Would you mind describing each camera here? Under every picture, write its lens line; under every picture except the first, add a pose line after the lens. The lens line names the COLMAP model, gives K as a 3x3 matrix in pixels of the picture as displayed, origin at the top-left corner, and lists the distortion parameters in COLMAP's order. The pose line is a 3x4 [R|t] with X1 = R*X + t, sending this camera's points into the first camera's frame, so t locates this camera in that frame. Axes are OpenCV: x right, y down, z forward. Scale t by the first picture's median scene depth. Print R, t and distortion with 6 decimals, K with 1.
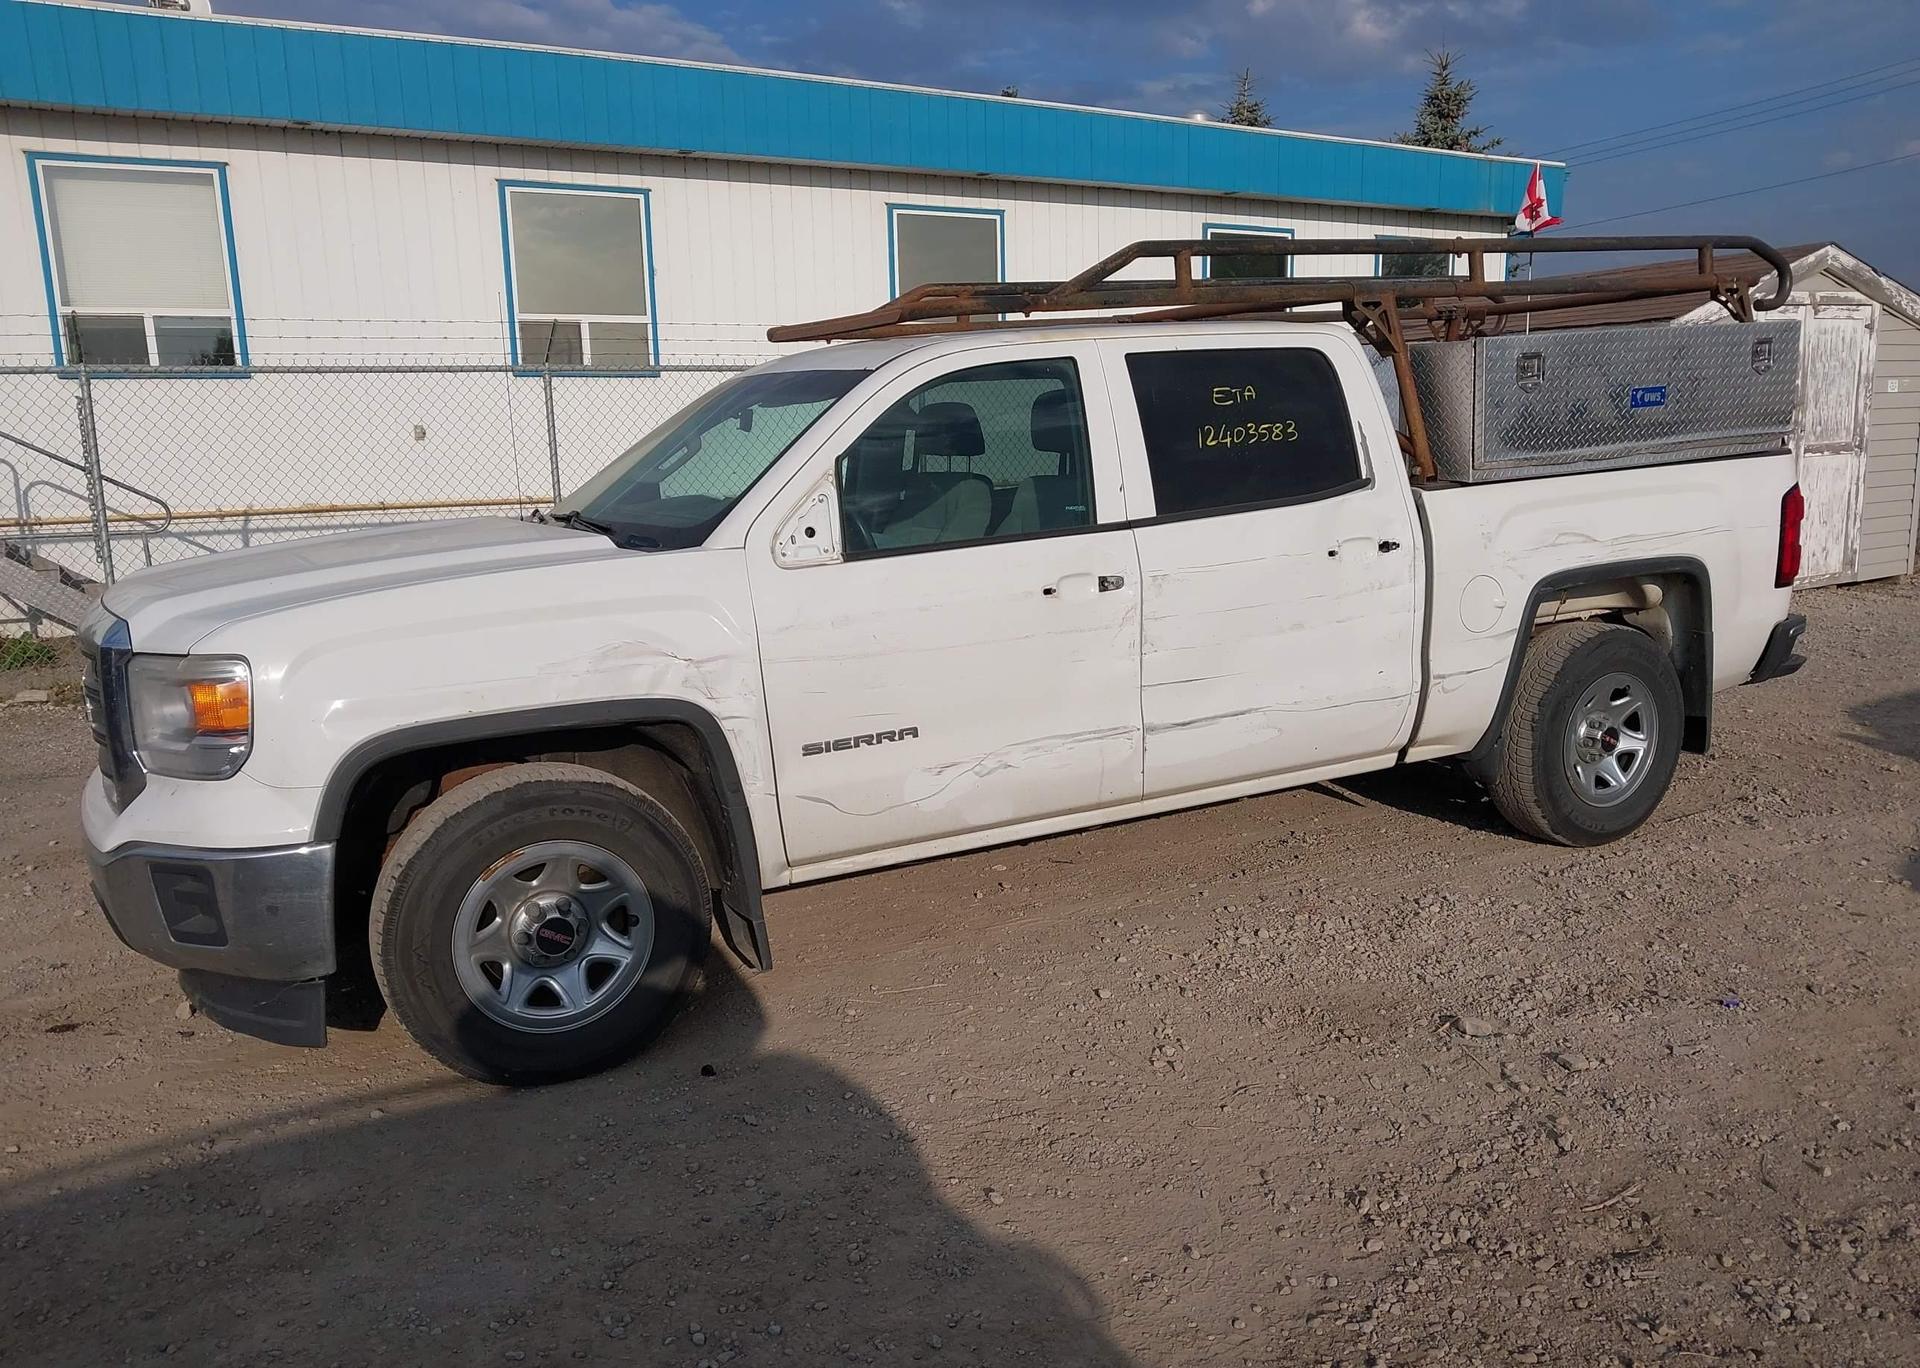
lens RADIAL K [[1524.5, 0, 949.1], [0, 1524.5, 715.2], [0, 0, 1]] dist [0.006798, -0.000573]
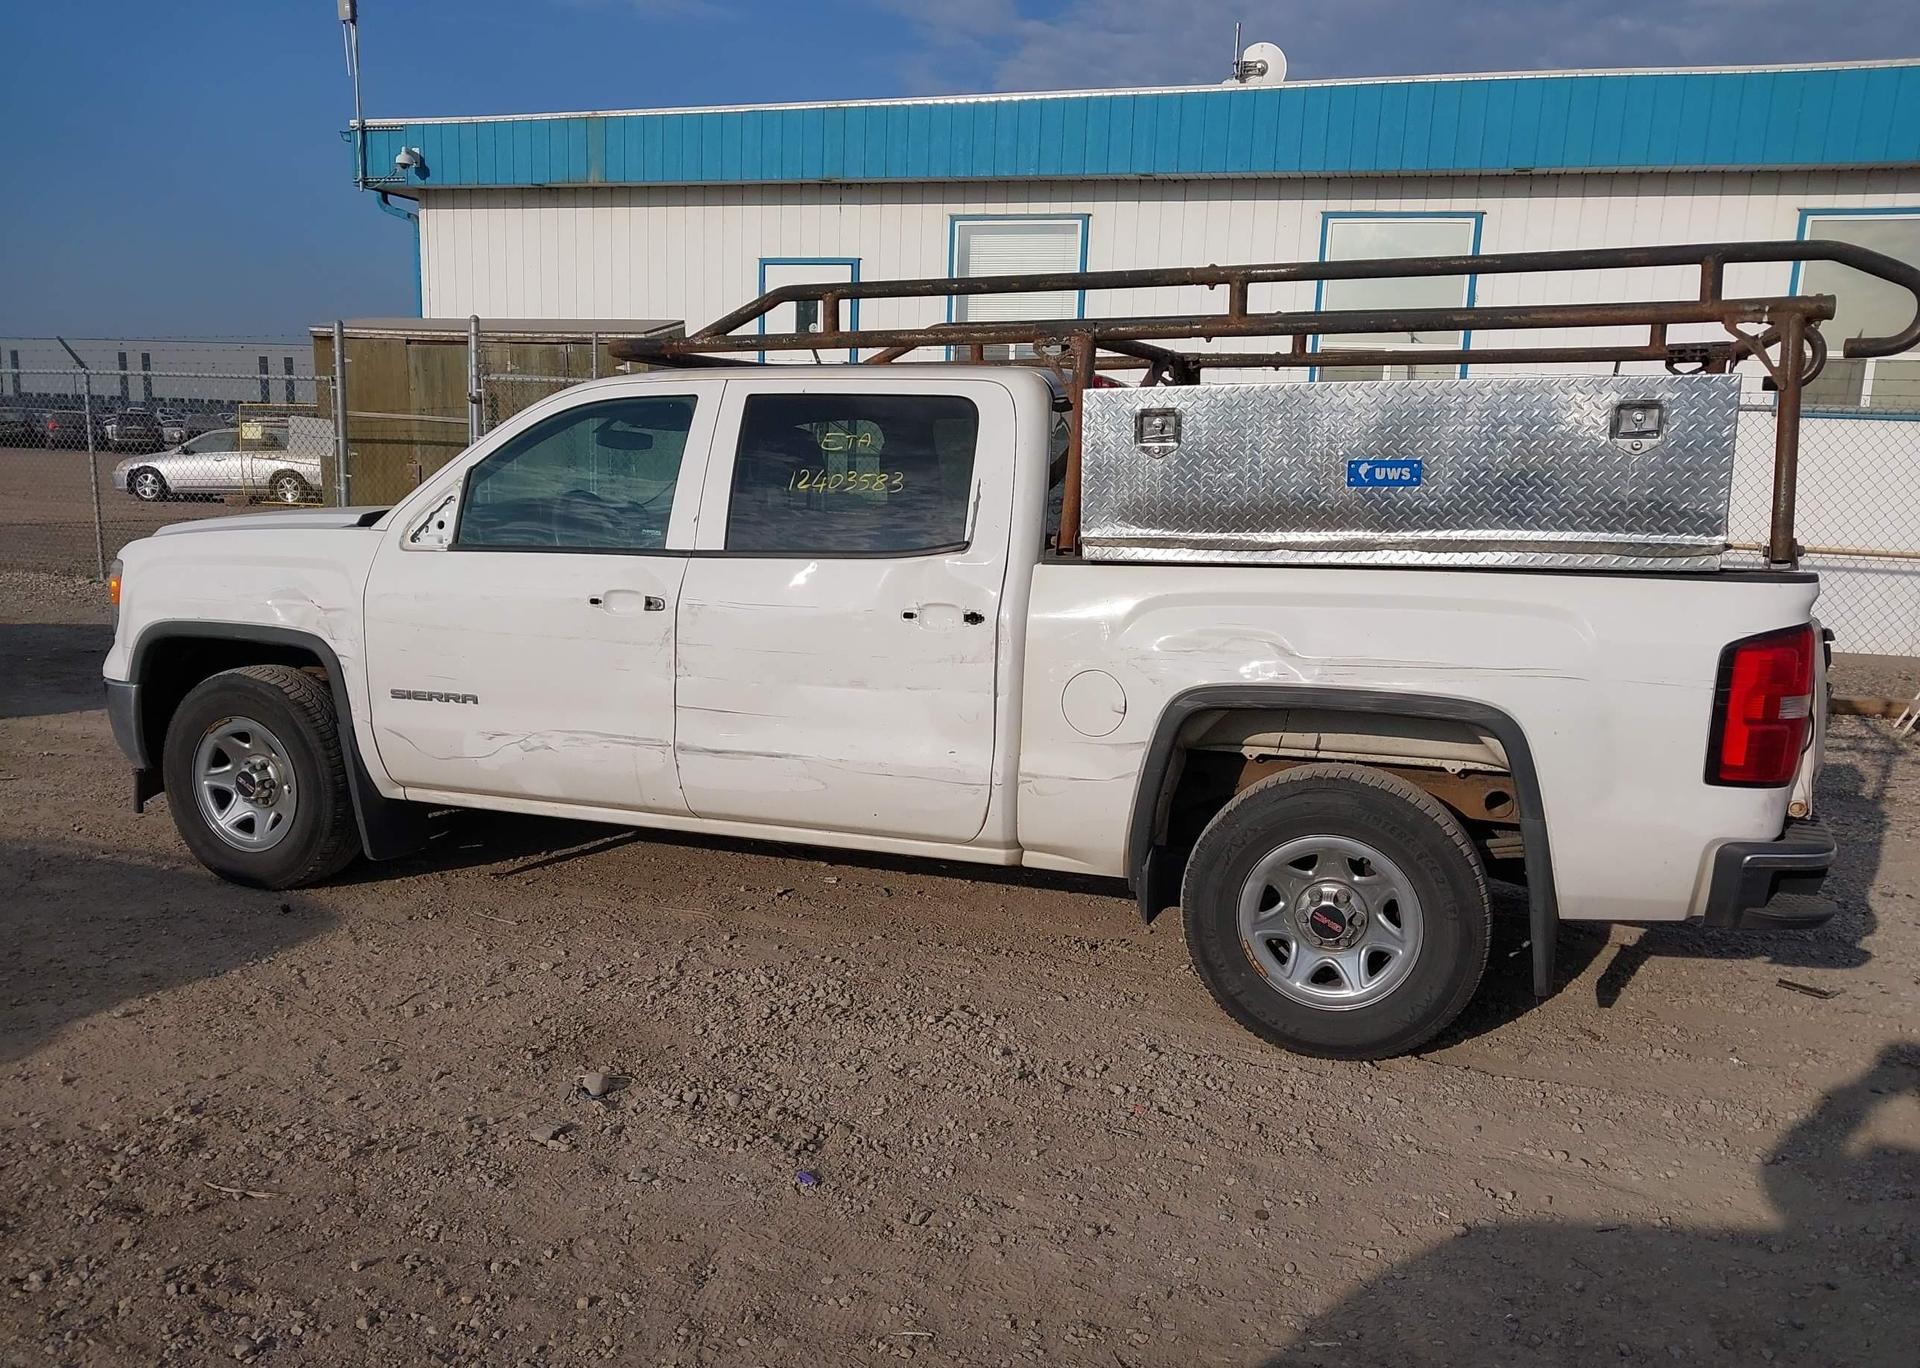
lens RADIAL K [[1524.5, 0, 949.1], [0, 1524.5, 715.2], [0, 0, 1]] dist [0.006798, -0.000573]
pose [[0.659558, 0.181872, -0.729319, 0.945784], [-0.190986, 0.978991, 0.071416, -0.114965], [0.726985, 0.092187, 0.680437, 0.385879]]
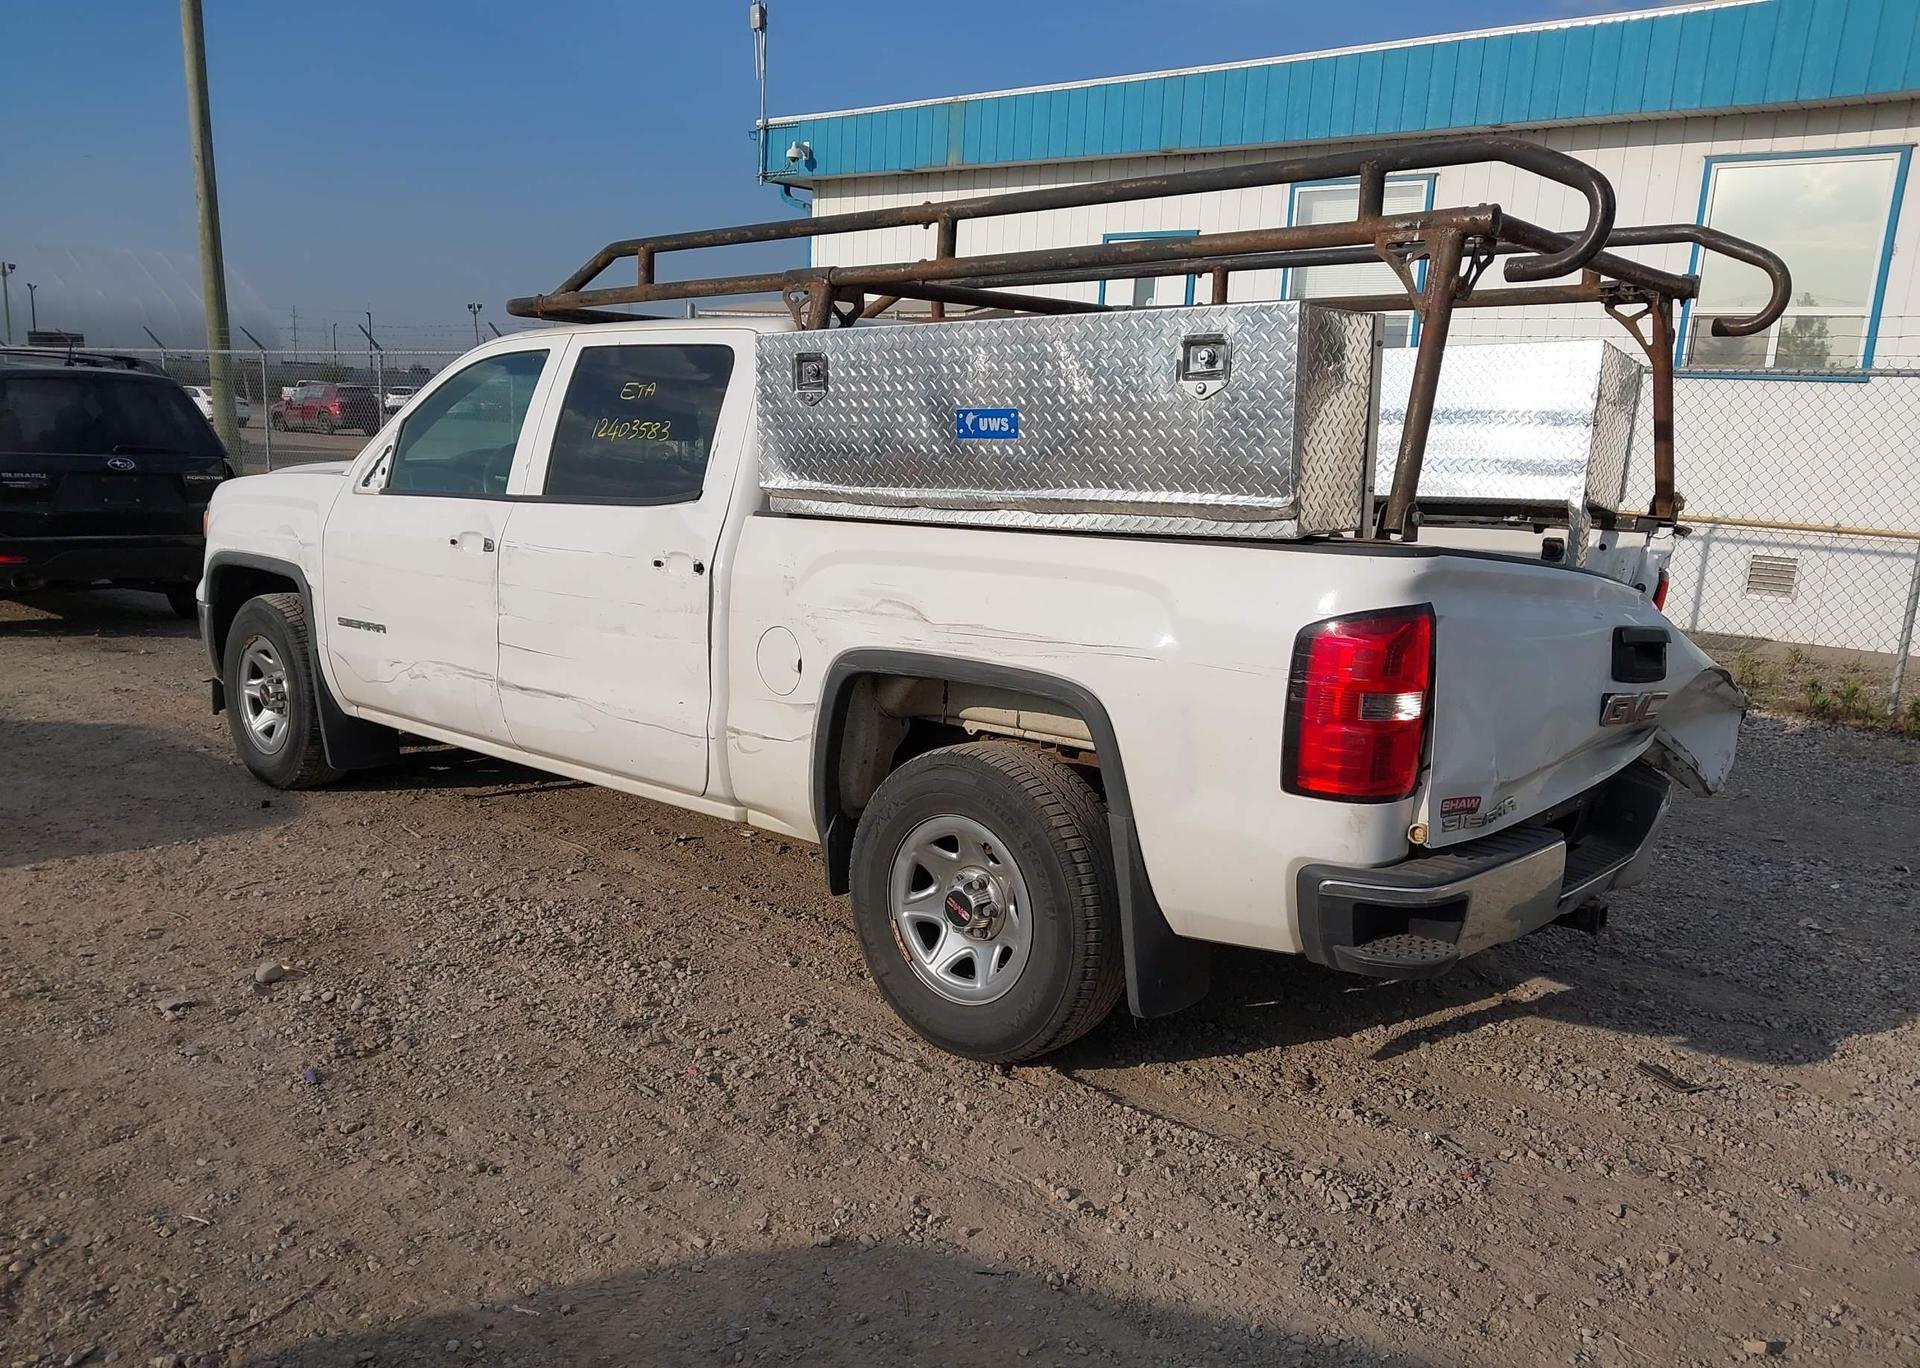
lens RADIAL K [[1503.9, 0, 956.8], [0, 1503.9, 742.6], [0, 0, 1]] dist [0.061172, -0.051817]
pose [[0.354364, 0.242636, -0.903080, 1.172623], [-0.227046, 0.959176, 0.168616, -0.196868], [0.907125, 0.145289, 0.394987, 0.804148]]
